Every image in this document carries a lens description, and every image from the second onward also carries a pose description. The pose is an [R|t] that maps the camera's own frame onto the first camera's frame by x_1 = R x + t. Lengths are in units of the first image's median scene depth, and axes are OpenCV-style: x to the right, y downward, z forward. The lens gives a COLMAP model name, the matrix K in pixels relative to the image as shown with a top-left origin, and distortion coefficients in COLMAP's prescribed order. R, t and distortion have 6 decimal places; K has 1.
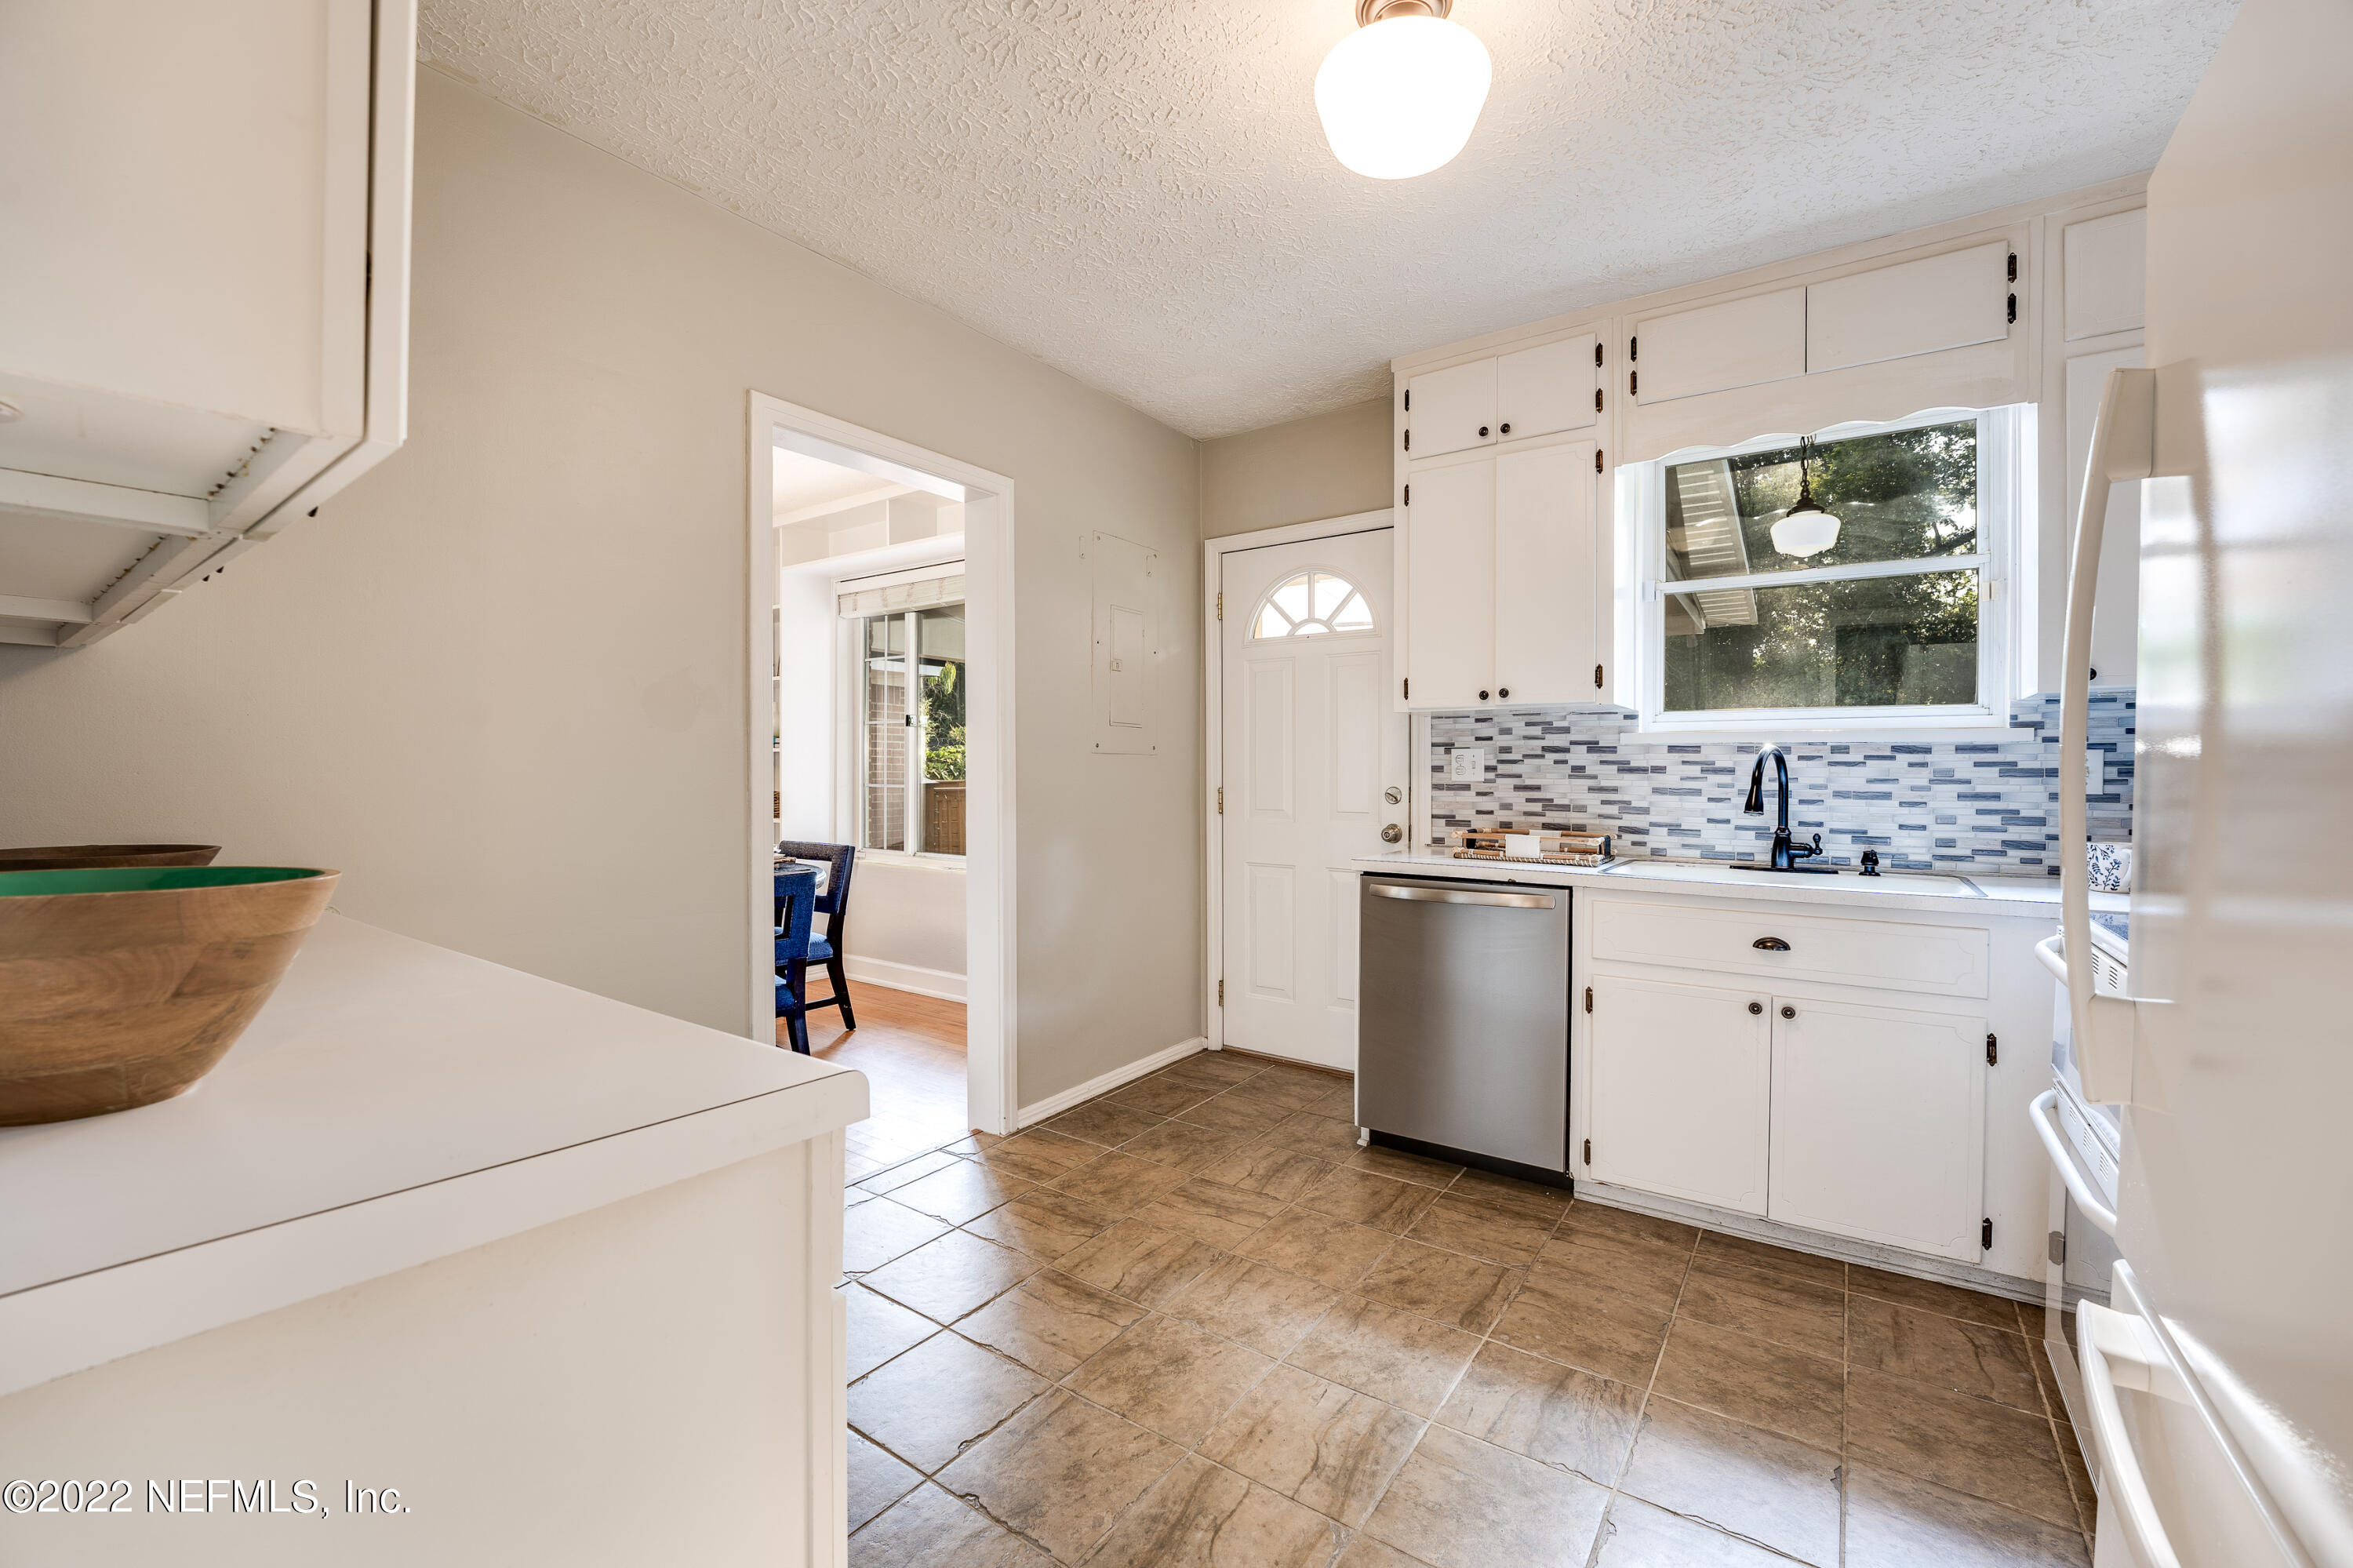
lens RADIAL K [[972.0, 0, 1179.4], [0, 972.0, 768.0], [0, 0, 1]] dist [-0.027826, -0.000054]
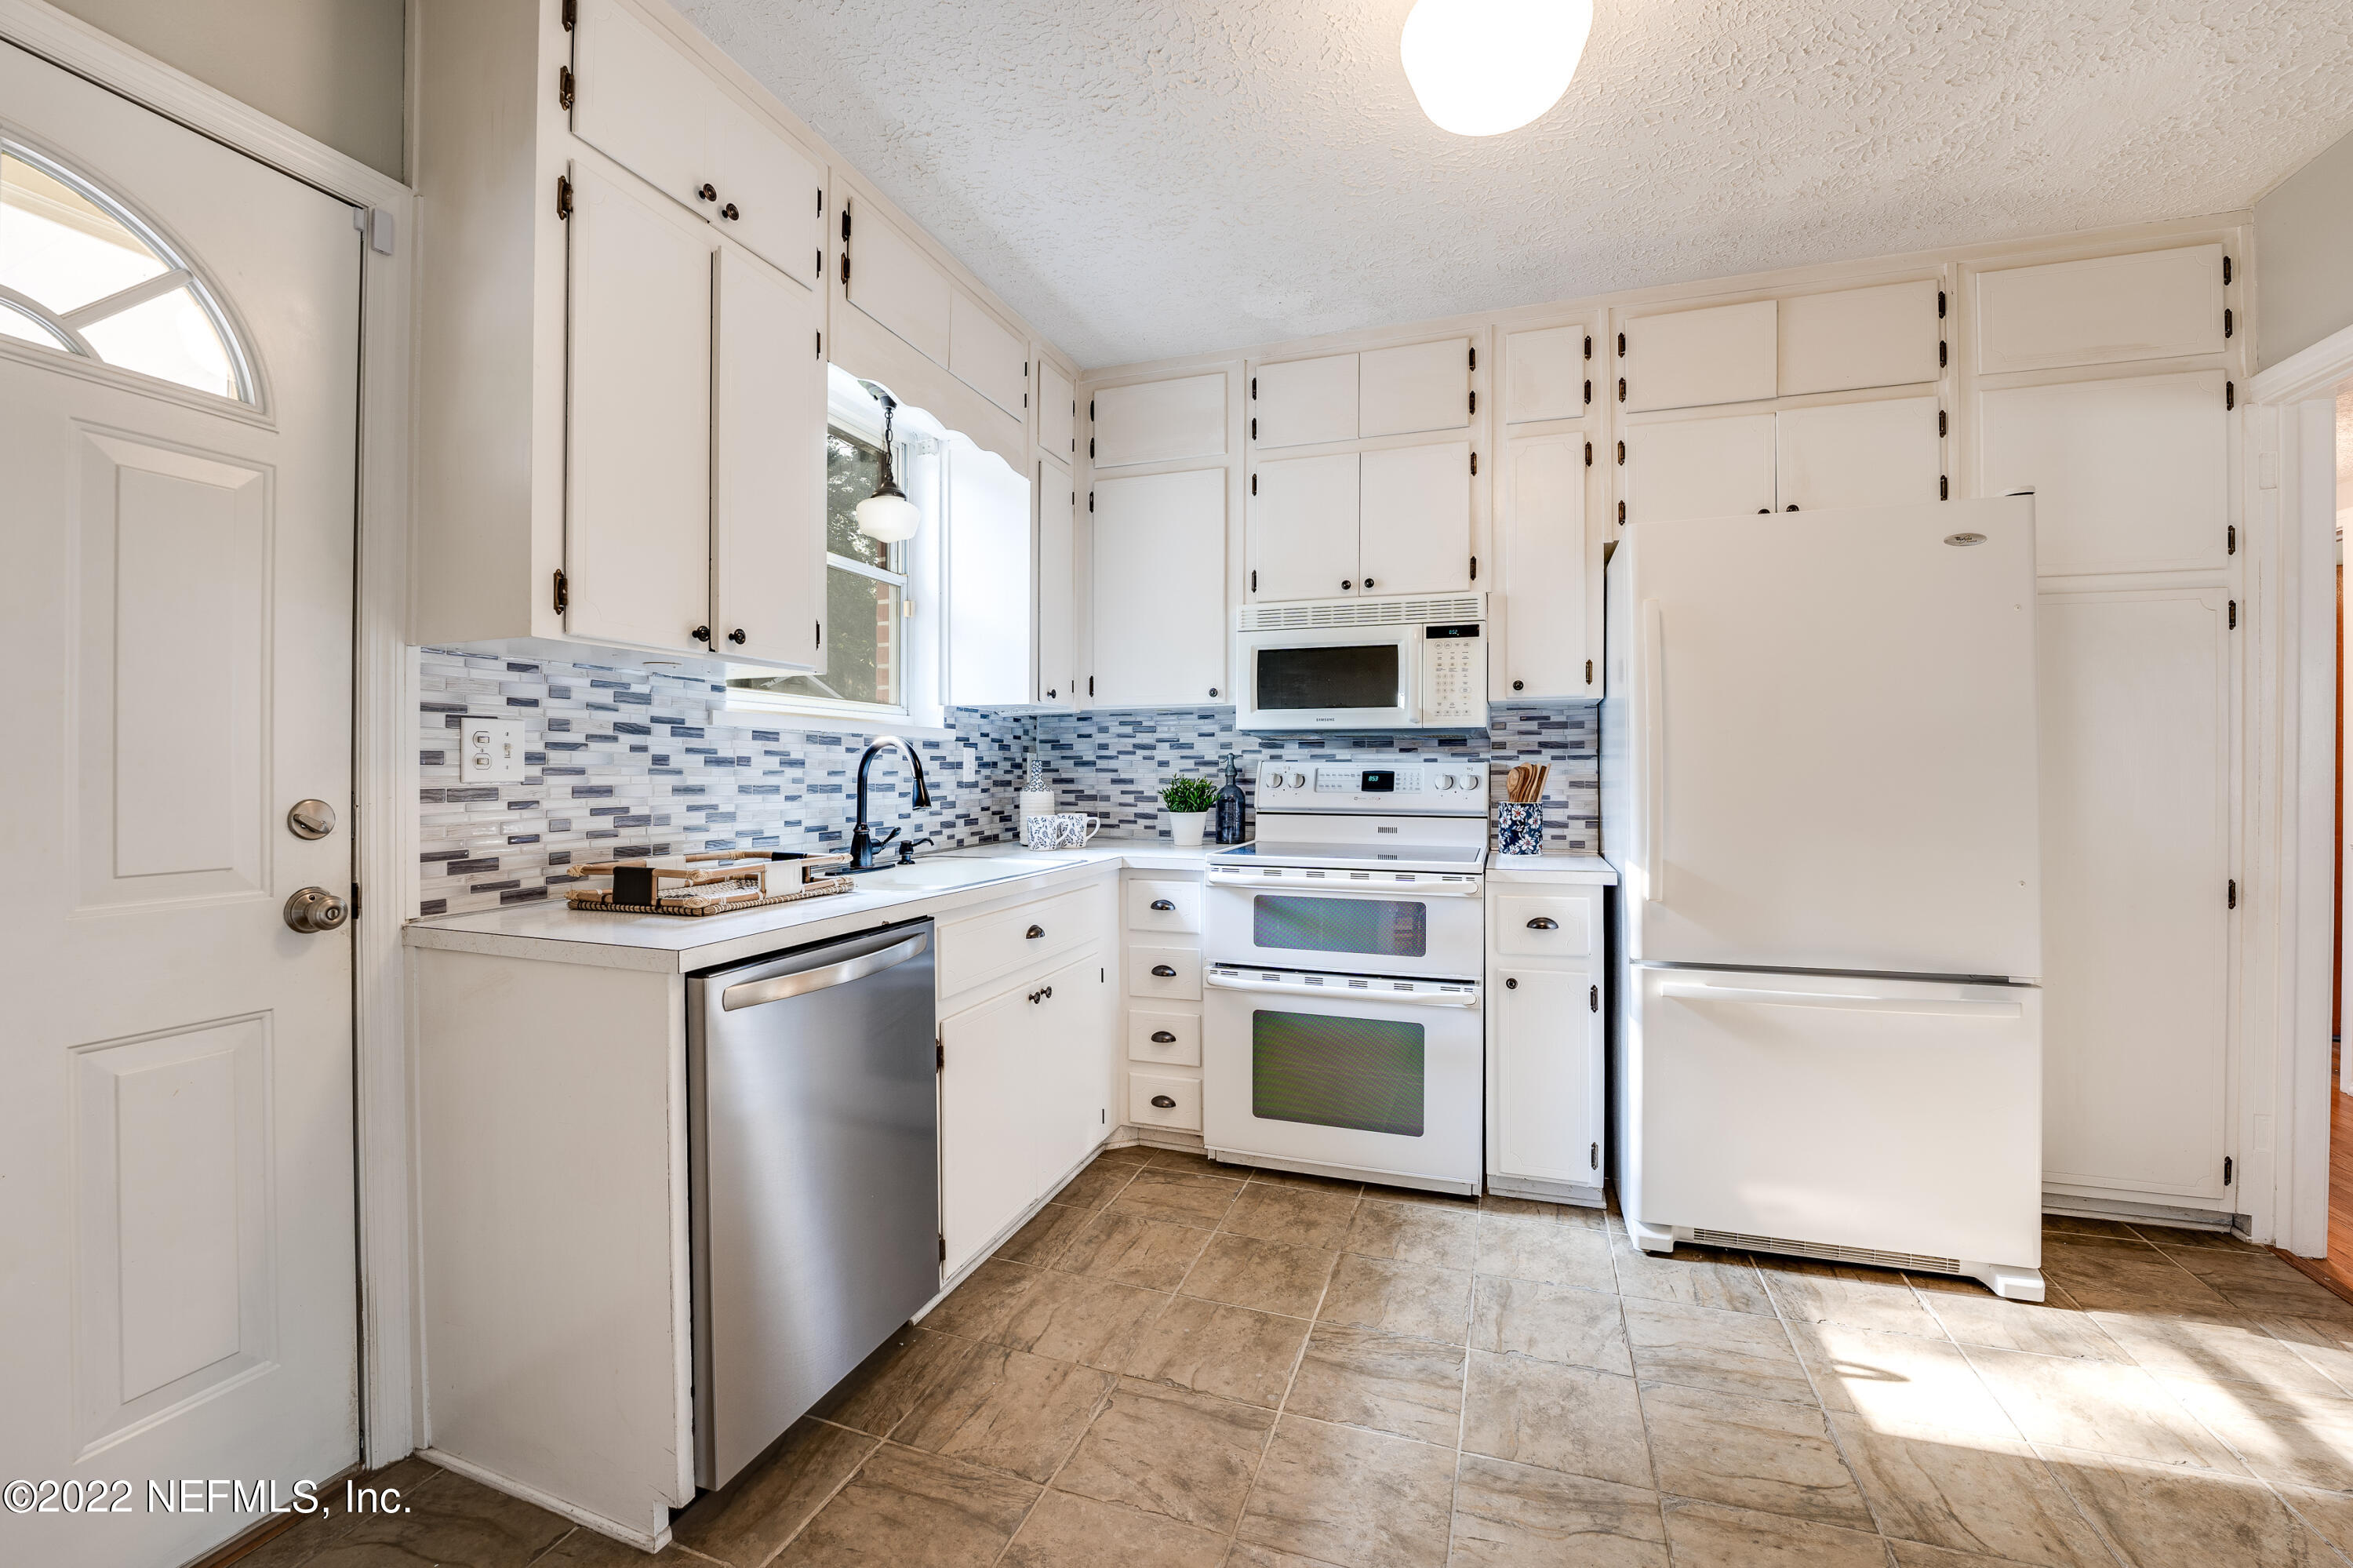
lens RADIAL K [[972.0, 0, 1179.4], [0, 972.0, 768.0], [0, 0, 1]] dist [-0.027826, -0.000054]
pose [[-0.274243, -0.002225, 0.961658, -0.327088], [-0.003154, 0.999994, 0.001414, 0.004660], [-0.961655, -0.002645, -0.274248, 0.878784]]
